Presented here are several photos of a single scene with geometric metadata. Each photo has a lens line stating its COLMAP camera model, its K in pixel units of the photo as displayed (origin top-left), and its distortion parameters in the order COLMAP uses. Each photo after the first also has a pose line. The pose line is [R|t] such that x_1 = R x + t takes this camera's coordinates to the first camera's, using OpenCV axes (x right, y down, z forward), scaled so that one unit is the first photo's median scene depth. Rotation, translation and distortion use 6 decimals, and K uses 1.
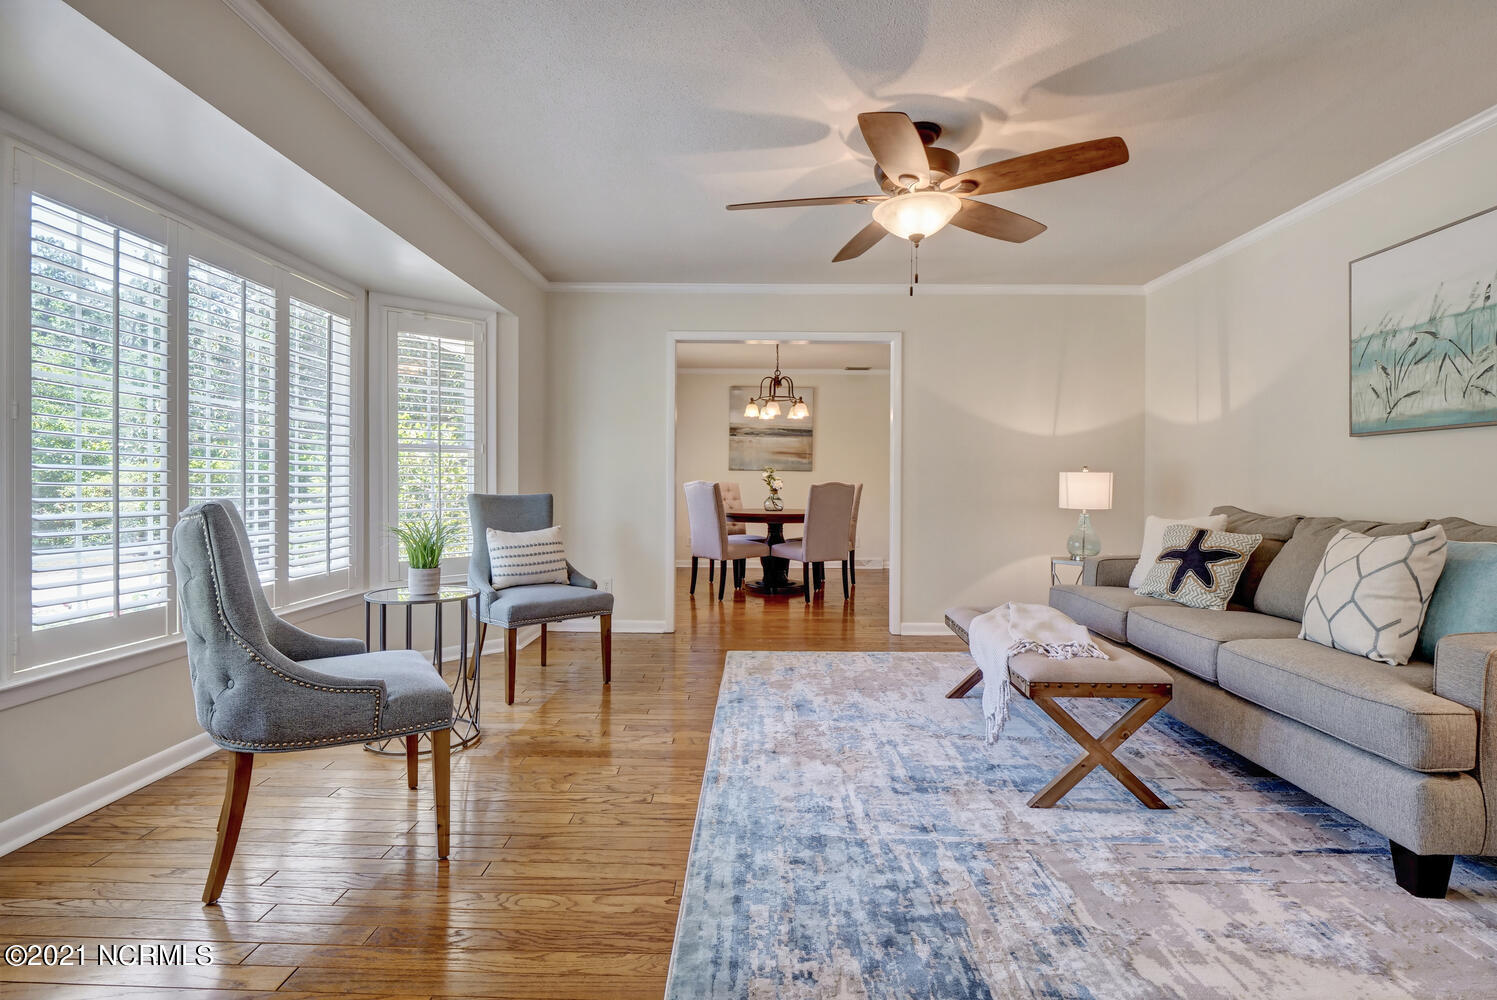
lens RADIAL K [[728.8, 0, 748.6], [0, 728.8, 491.8], [0, 0, 1]] dist [-0.012642, -0.001346]
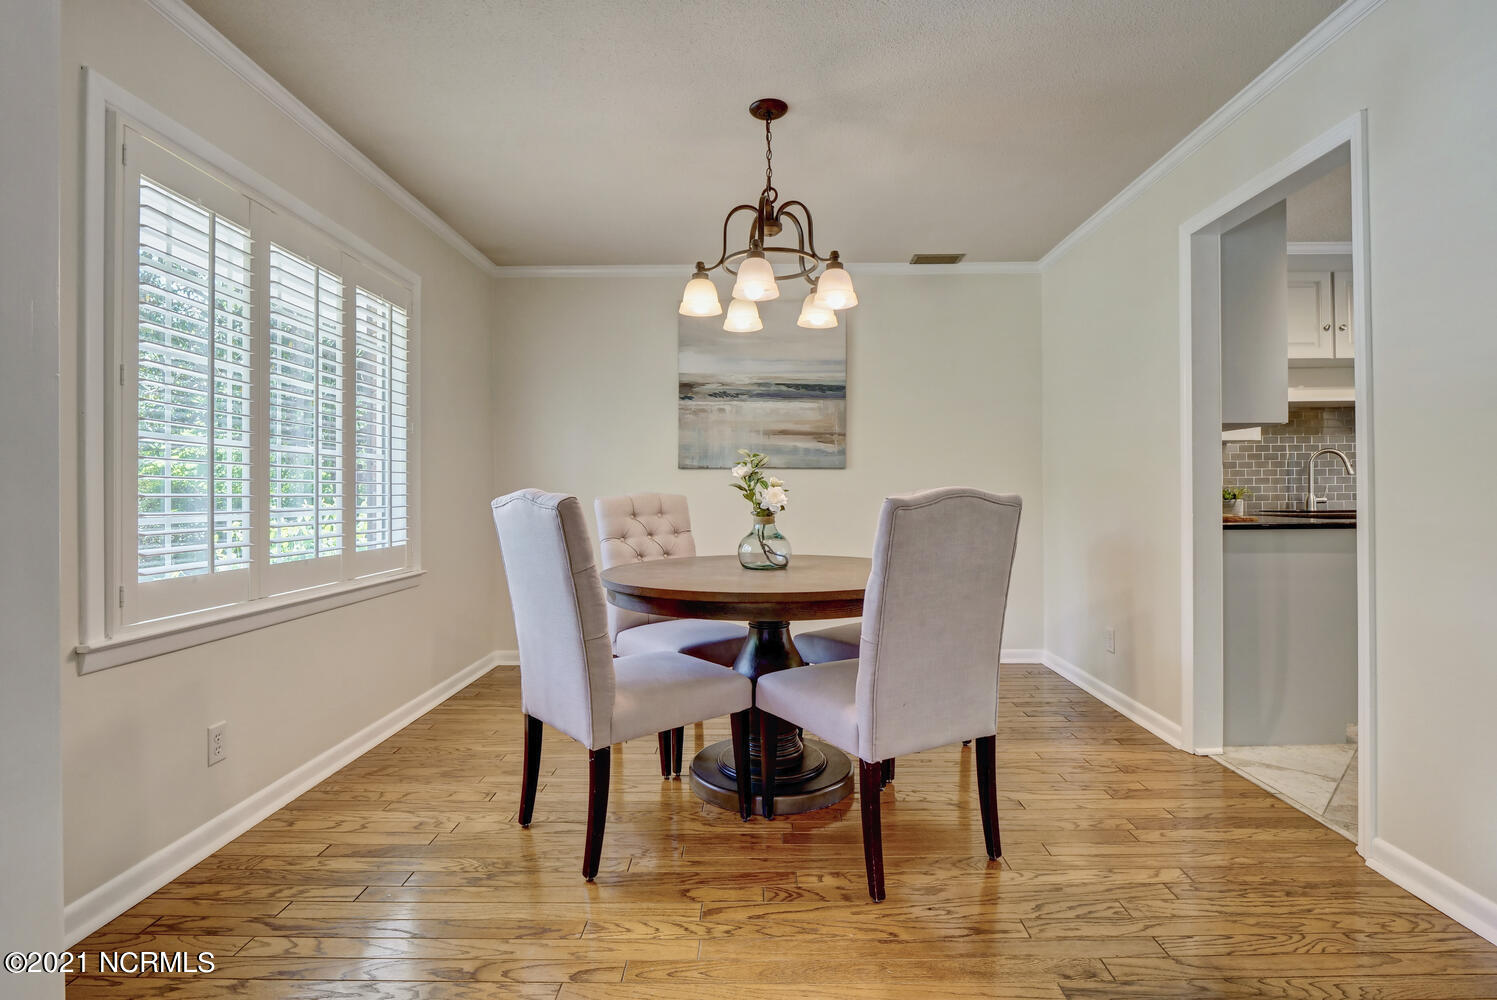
lens RADIAL K [[728.8, 0, 748.6], [0, 728.8, 491.8], [0, 0, 1]] dist [-0.012642, -0.001346]
pose [[0.999913, -0.011955, -0.005550, 0.051282], [0.011877, 0.999832, -0.013968, -0.014398], [0.005716, 0.013901, 0.999887, 1.106417]]
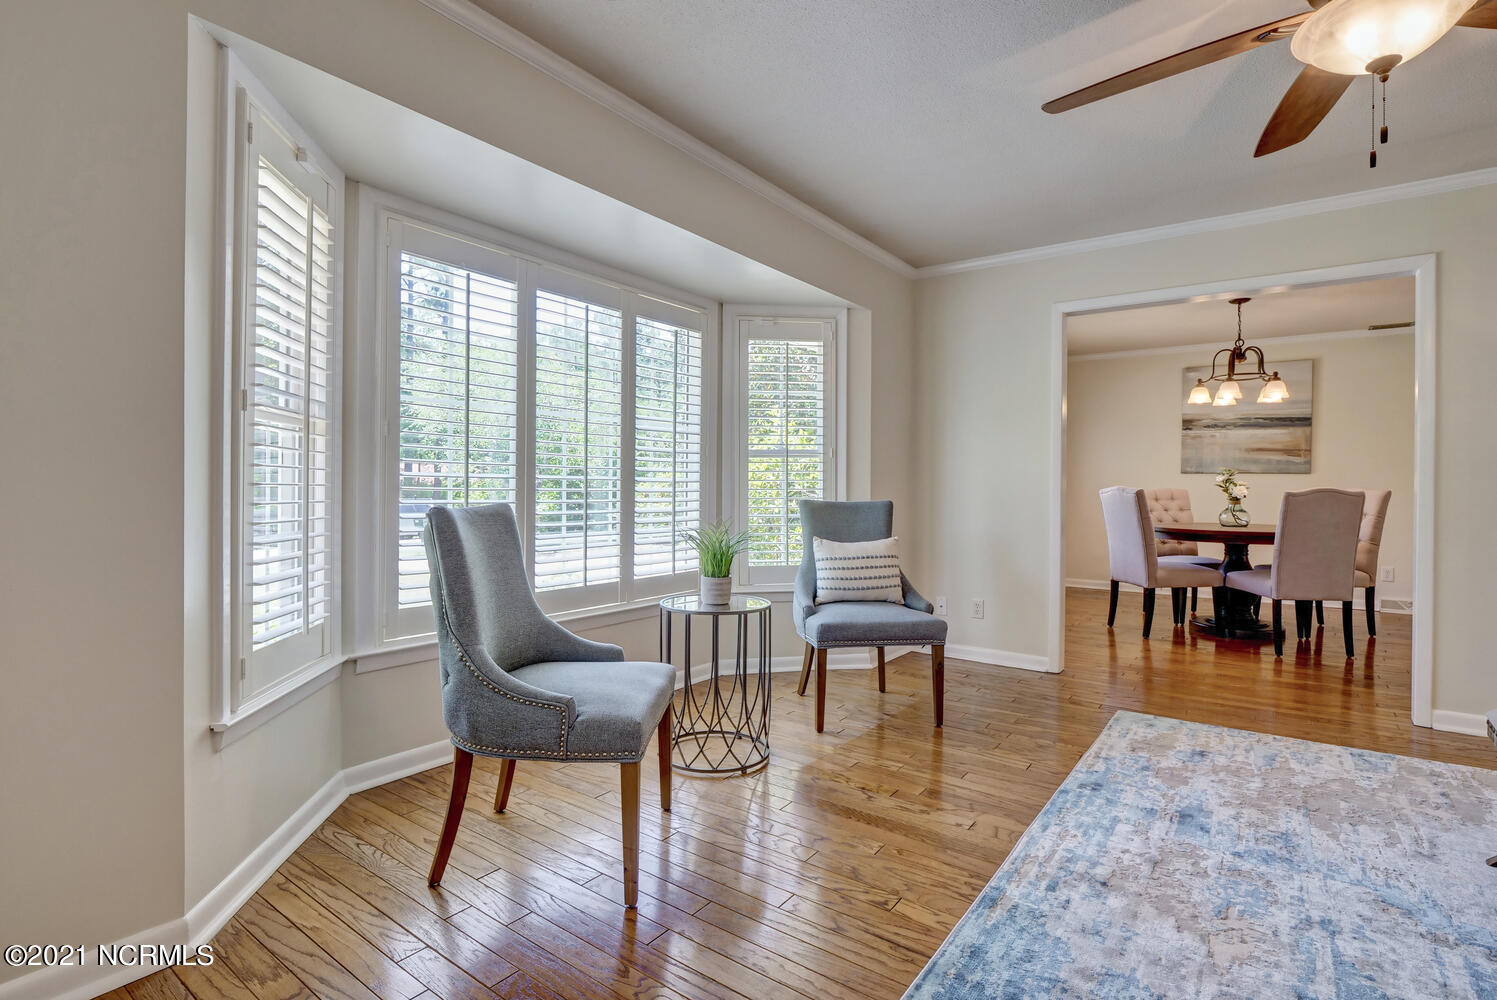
lens RADIAL K [[728.8, 0, 748.6], [0, 728.8, 491.8], [0, 0, 1]] dist [-0.012642, -0.001346]
pose [[0.813622, 0.003308, -0.581385, 0.108667], [-0.008523, 0.999944, -0.006238, -0.001406], [0.581332, 0.010031, 0.813604, 0.174709]]
